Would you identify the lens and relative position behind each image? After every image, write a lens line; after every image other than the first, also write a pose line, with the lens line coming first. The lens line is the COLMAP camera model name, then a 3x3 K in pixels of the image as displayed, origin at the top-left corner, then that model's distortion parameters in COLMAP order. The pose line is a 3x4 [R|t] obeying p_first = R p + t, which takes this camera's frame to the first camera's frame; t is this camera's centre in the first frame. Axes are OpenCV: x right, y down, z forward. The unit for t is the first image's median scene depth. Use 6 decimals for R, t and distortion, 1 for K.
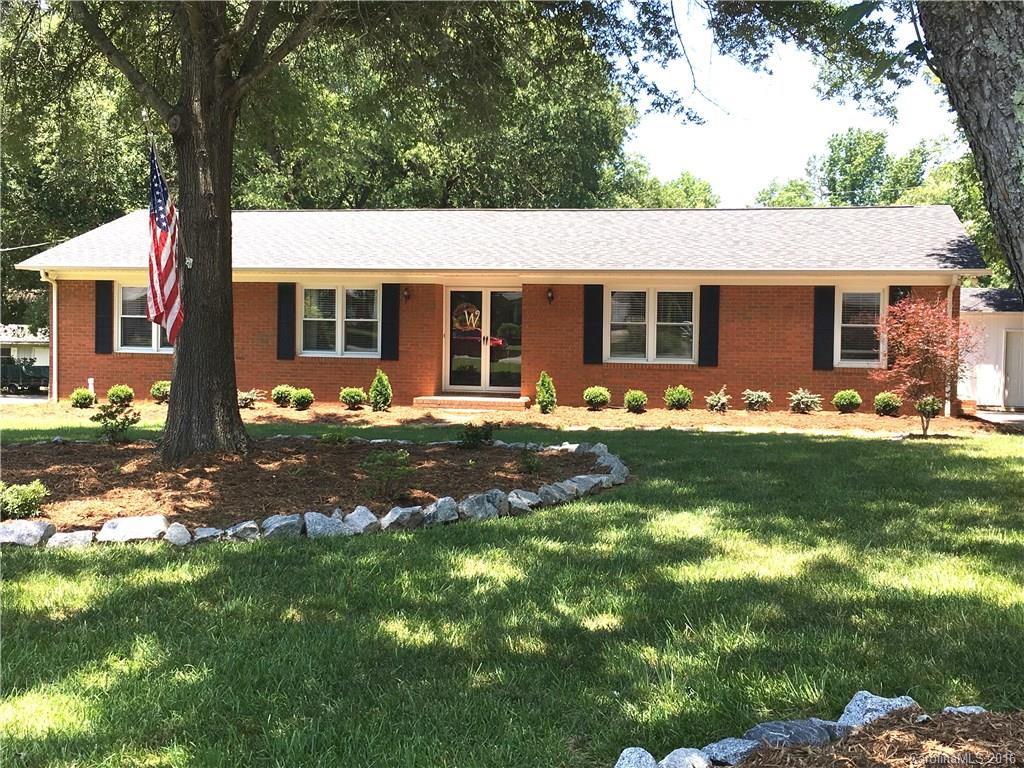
lens RADIAL K [[1189.3, 0, 509.8], [0, 1189.3, 392.7], [0, 0, 1]] dist [0.033752, 0.000000]
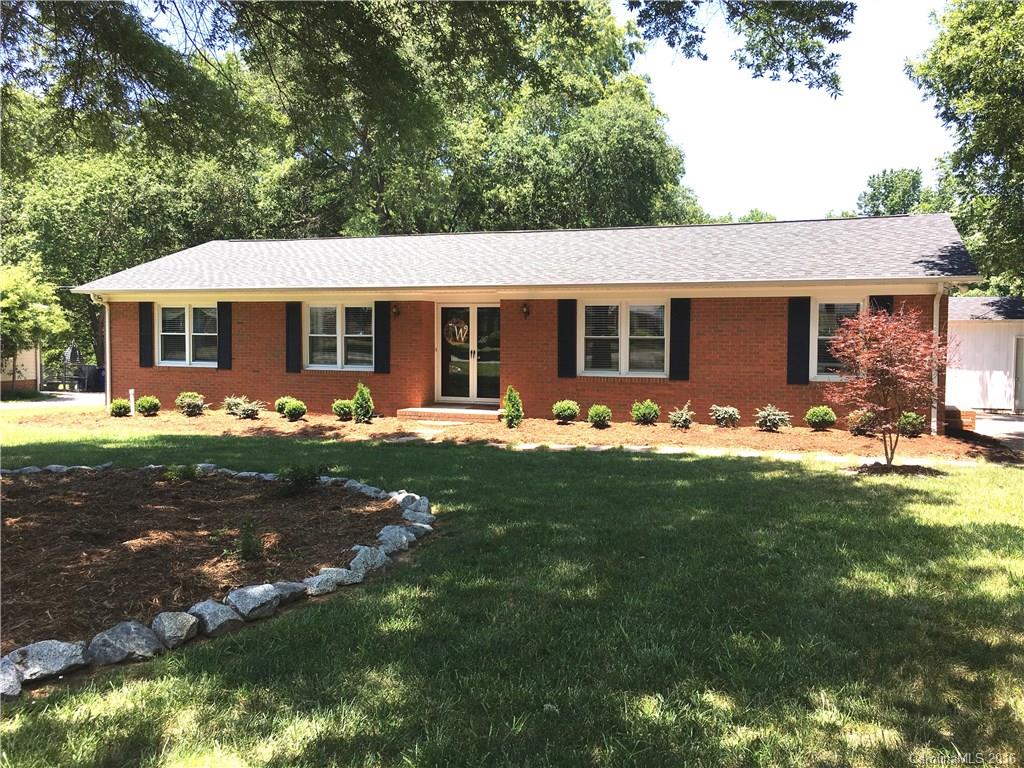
lens RADIAL K [[869.4, 0, 508.7], [0, 869.4, 379.3], [0, 0, 1]] dist [0.061526, -0.067436]
pose [[0.989327, -0.001713, -0.145702, 0.128844], [0.001510, 0.999998, -0.001507, -0.021220], [0.145704, 0.001271, 0.989327, 0.255194]]
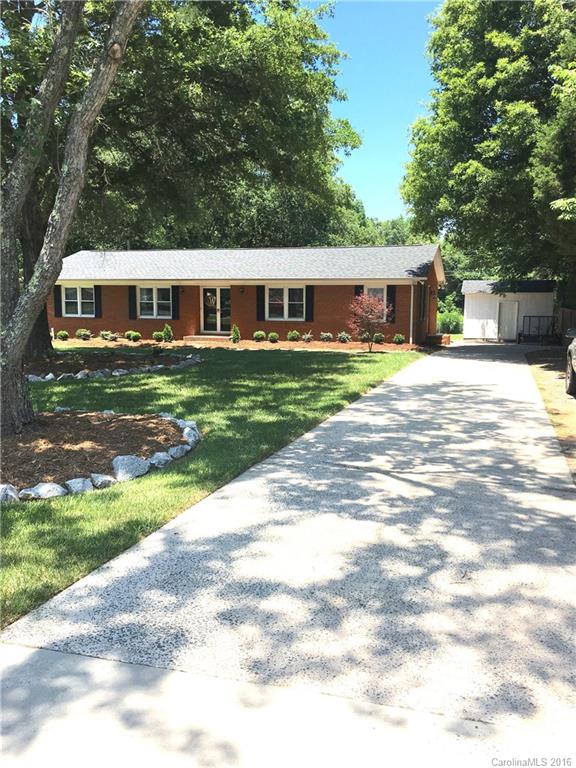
lens RADIAL K [[652.0, 0, 271.9], [0, 652.0, 394.1], [0, 0, 1]] dist [0.061526, -0.067436]
pose [[0.992856, 0.007111, -0.119106, 0.238113], [0.003809, 0.995825, 0.091205, 0.001079], [0.119258, -0.091007, 0.988684, -0.227906]]
